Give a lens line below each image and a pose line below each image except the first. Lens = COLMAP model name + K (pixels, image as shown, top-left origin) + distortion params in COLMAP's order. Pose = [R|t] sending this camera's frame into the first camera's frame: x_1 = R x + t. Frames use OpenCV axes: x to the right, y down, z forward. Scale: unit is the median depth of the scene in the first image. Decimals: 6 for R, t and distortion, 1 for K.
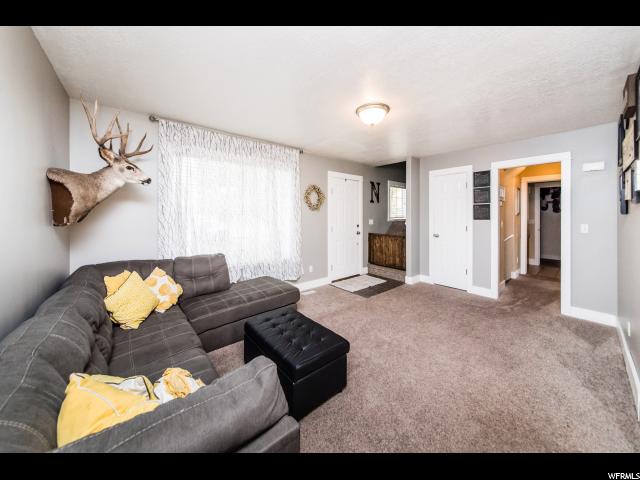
lens RADIAL K [[223.4, 0, 319.6], [0, 223.4, 212.8], [0, 0, 1]] dist [-0.000103, 0.000036]
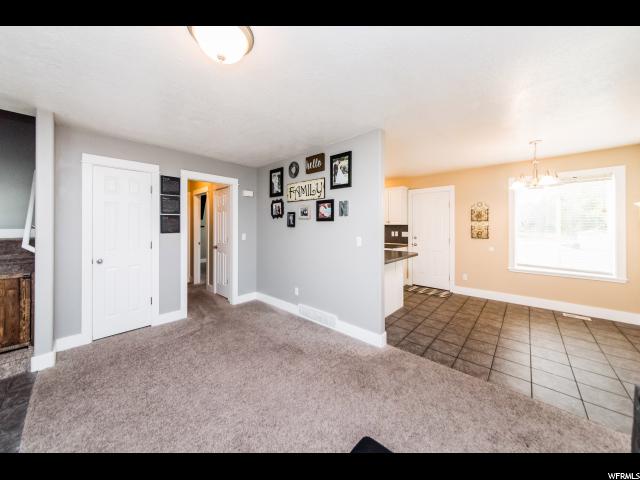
lens RADIAL K [[229.1, 0, 318.9], [0, 229.1, 224.2], [0, 0, 1]] dist [0.000547, 0.000084]
pose [[-0.132451, 0.005665, 0.991173, -0.220630], [-0.007367, 0.999950, -0.006700, -0.001439], [-0.991162, -0.008189, -0.132403, 0.554350]]
